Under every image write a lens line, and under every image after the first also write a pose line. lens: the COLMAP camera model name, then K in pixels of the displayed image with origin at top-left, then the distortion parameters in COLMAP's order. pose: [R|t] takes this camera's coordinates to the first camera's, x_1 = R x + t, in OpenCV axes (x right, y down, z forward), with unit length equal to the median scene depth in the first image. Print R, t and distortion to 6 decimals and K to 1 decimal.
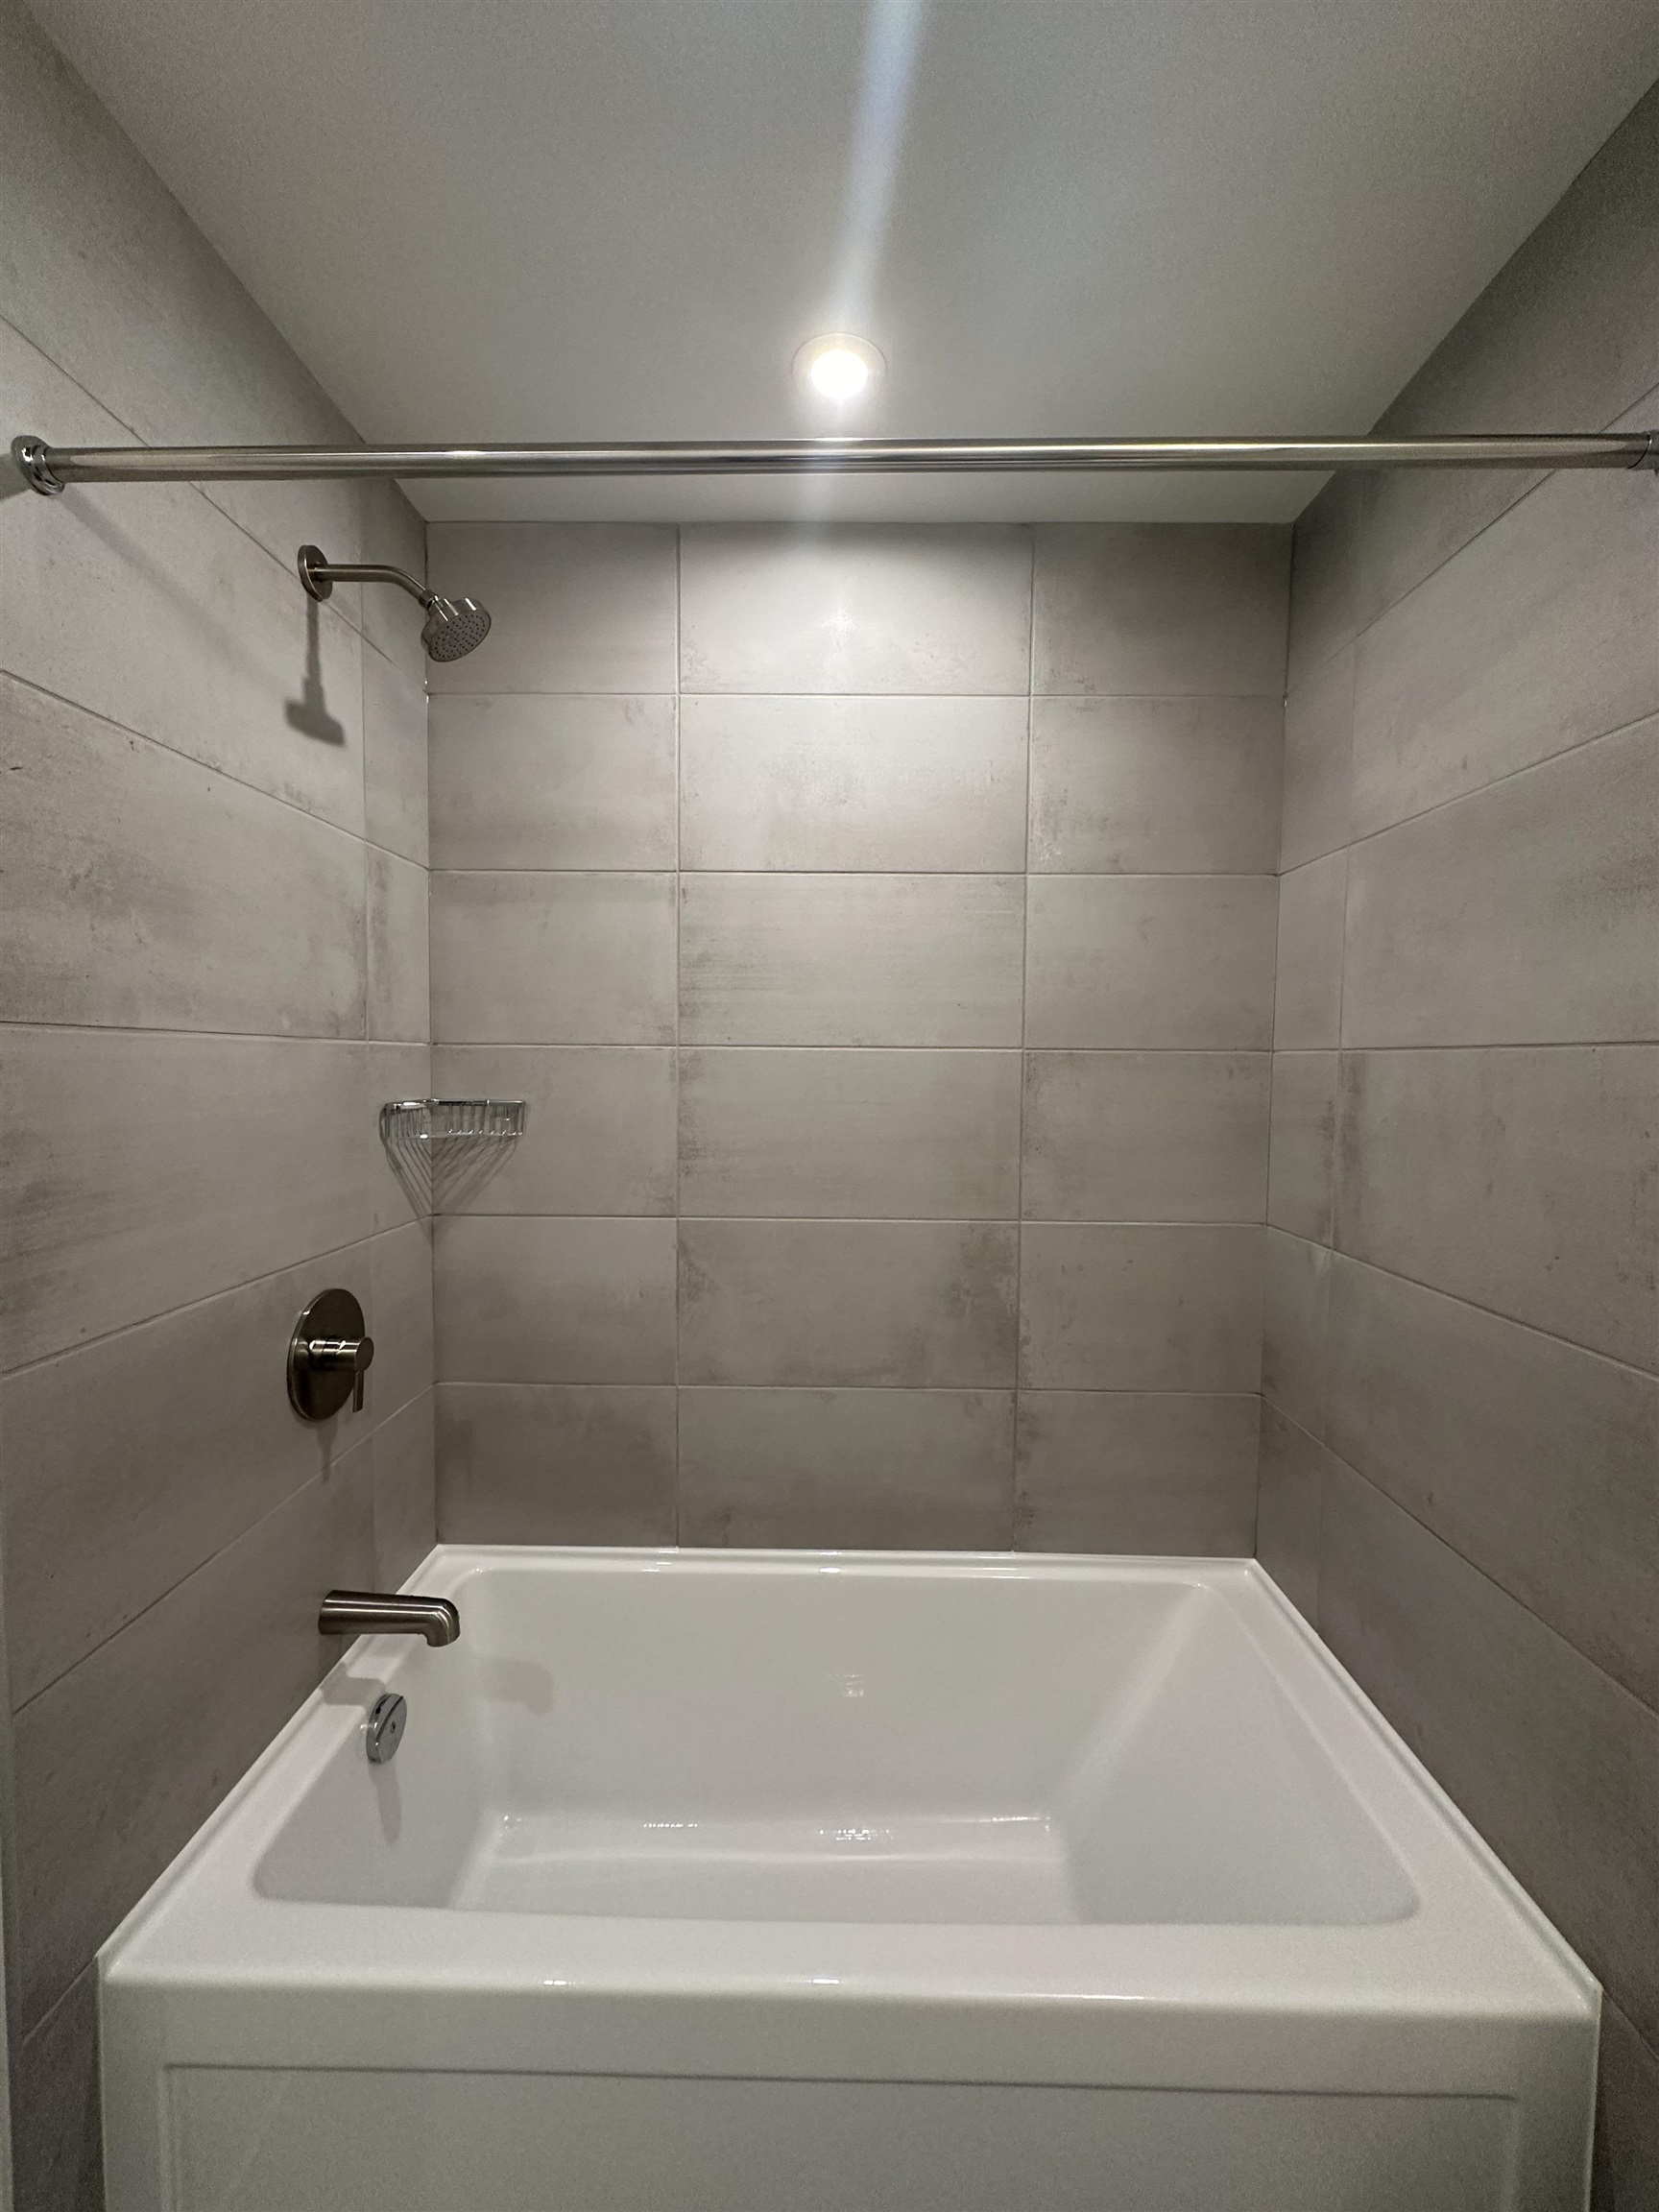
lens RADIAL K [[876.6, 0, 845.7], [0, 876.6, 1099.5], [0, 0, 1]] dist [-0.003128, 0.000409]
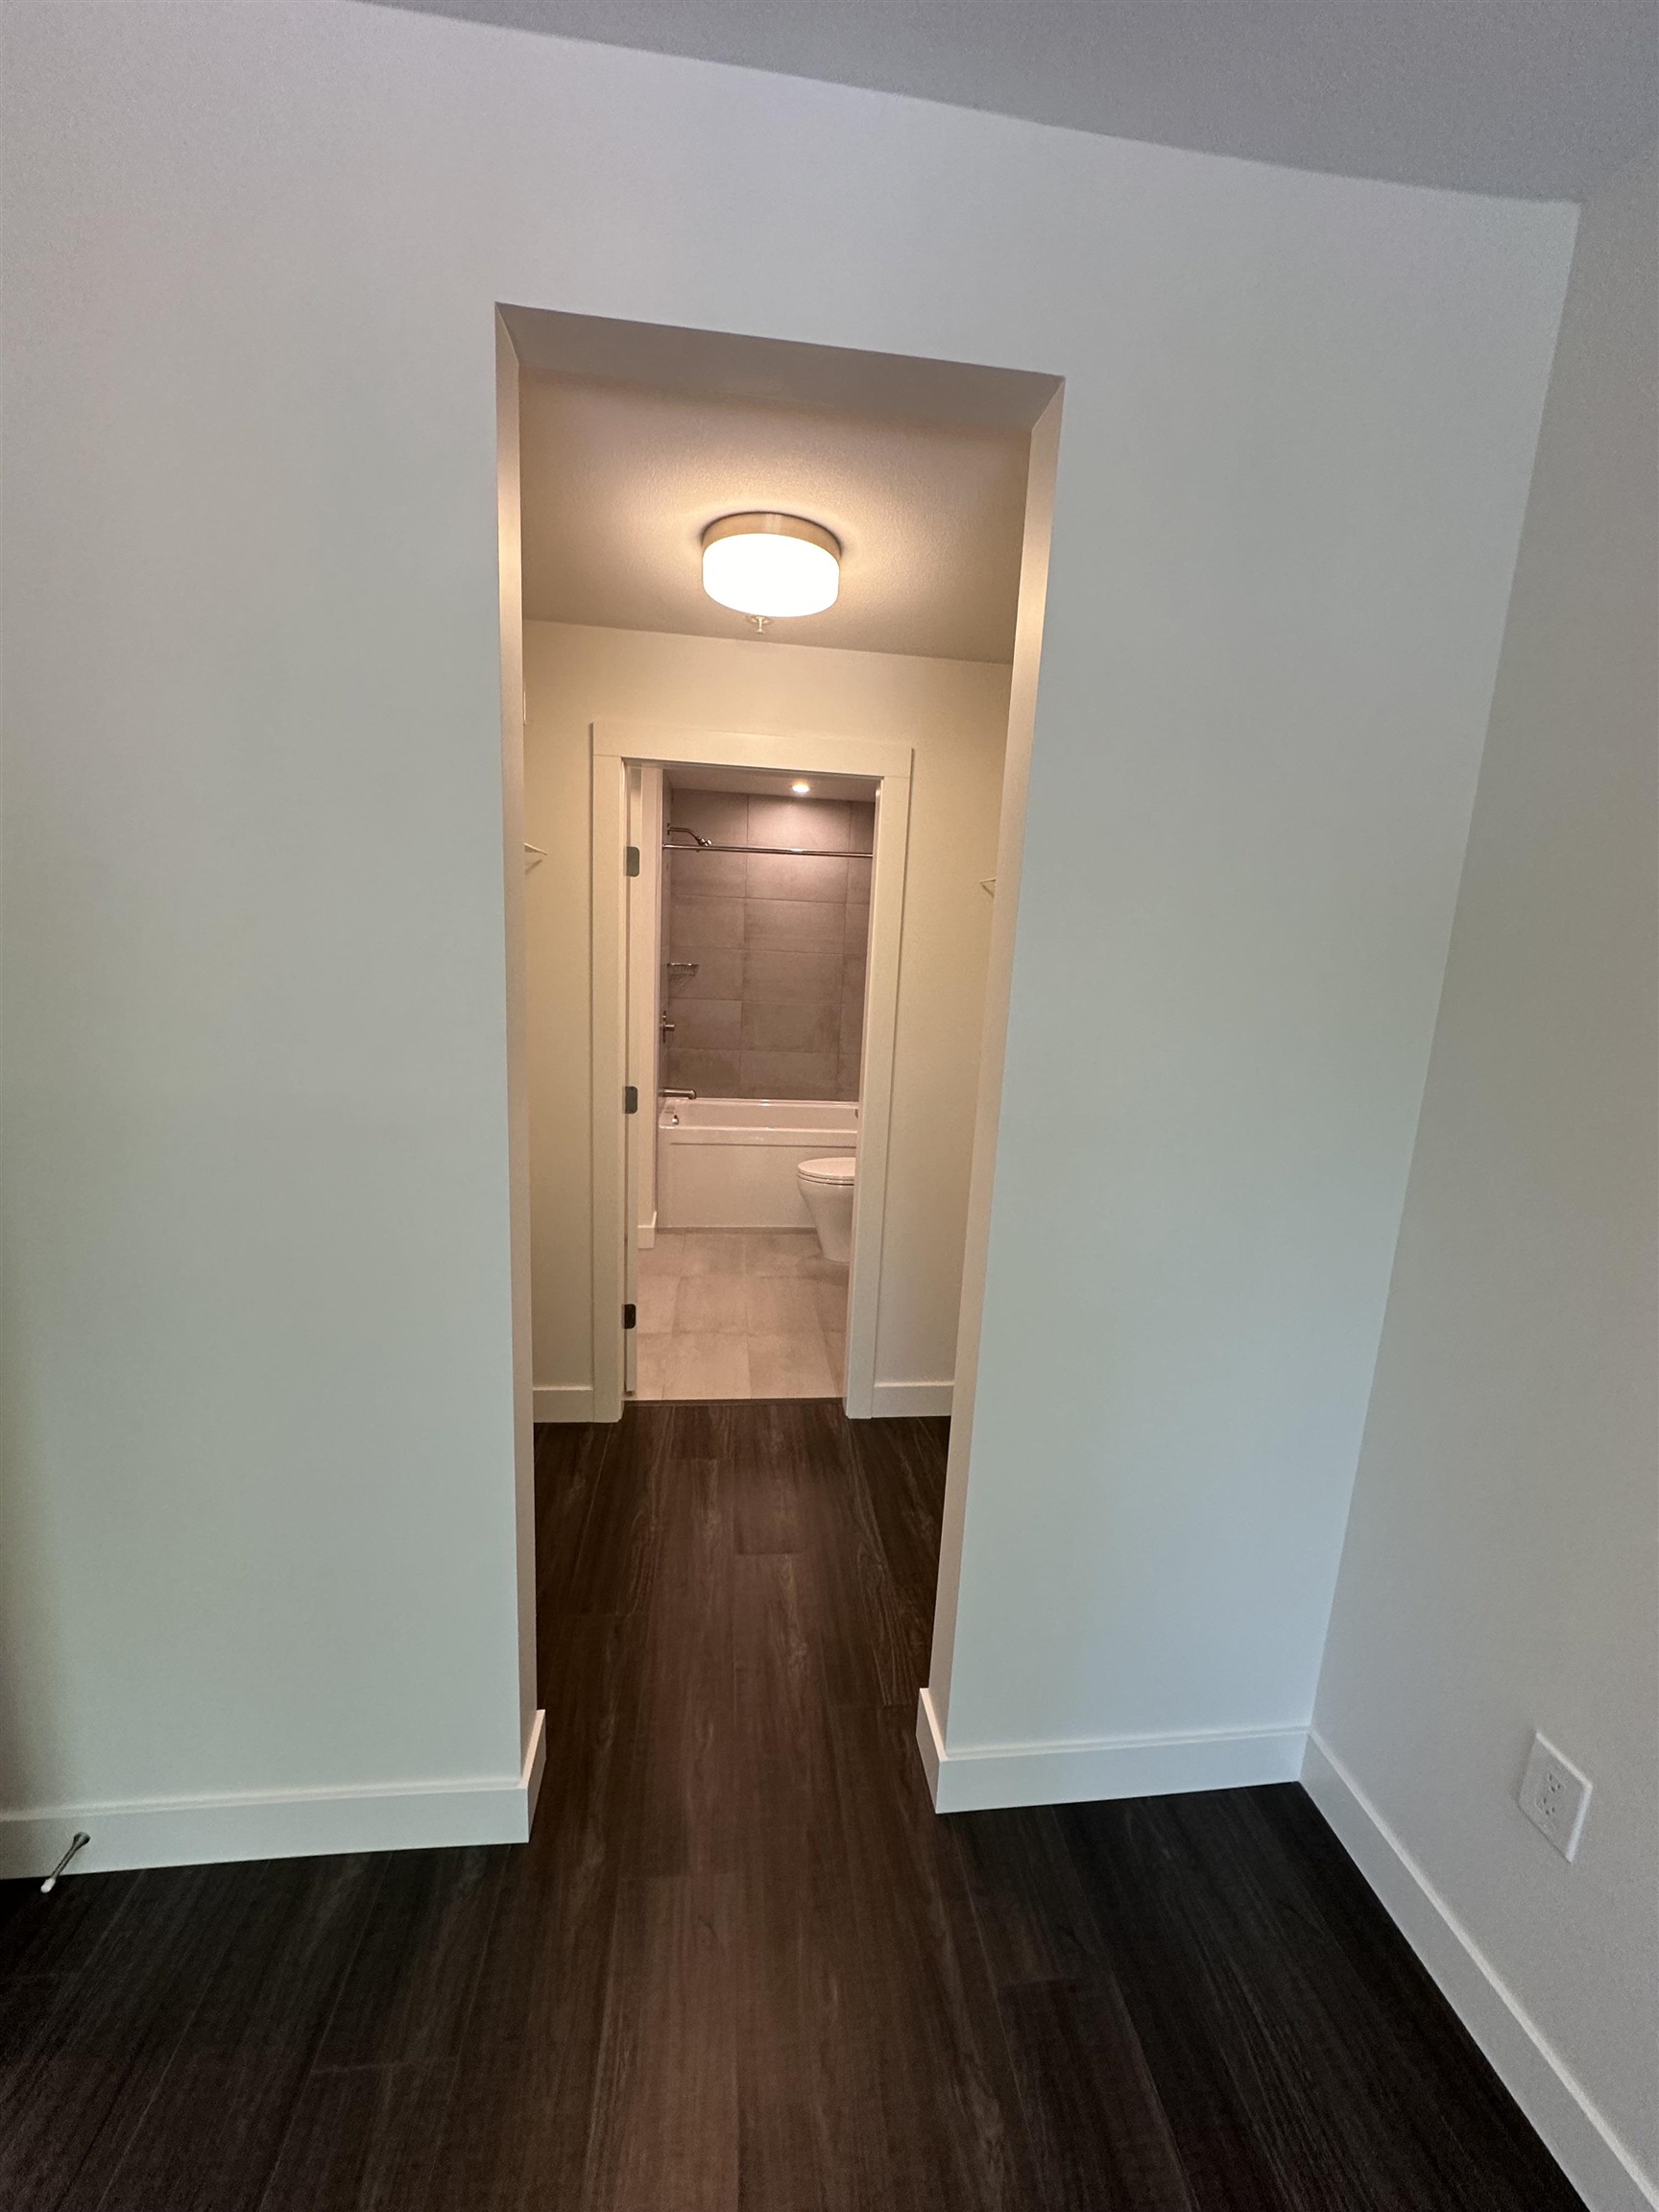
lens RADIAL K [[876.6, 0, 831.7], [0, 876.6, 1107.8], [0, 0, 1]] dist [-0.003128, 0.000409]
pose [[0.992092, 0.017219, 0.124323, -0.268201], [-0.035204, 0.988958, 0.143955, 0.045551], [-0.120472, -0.147193, 0.981744, -2.505189]]
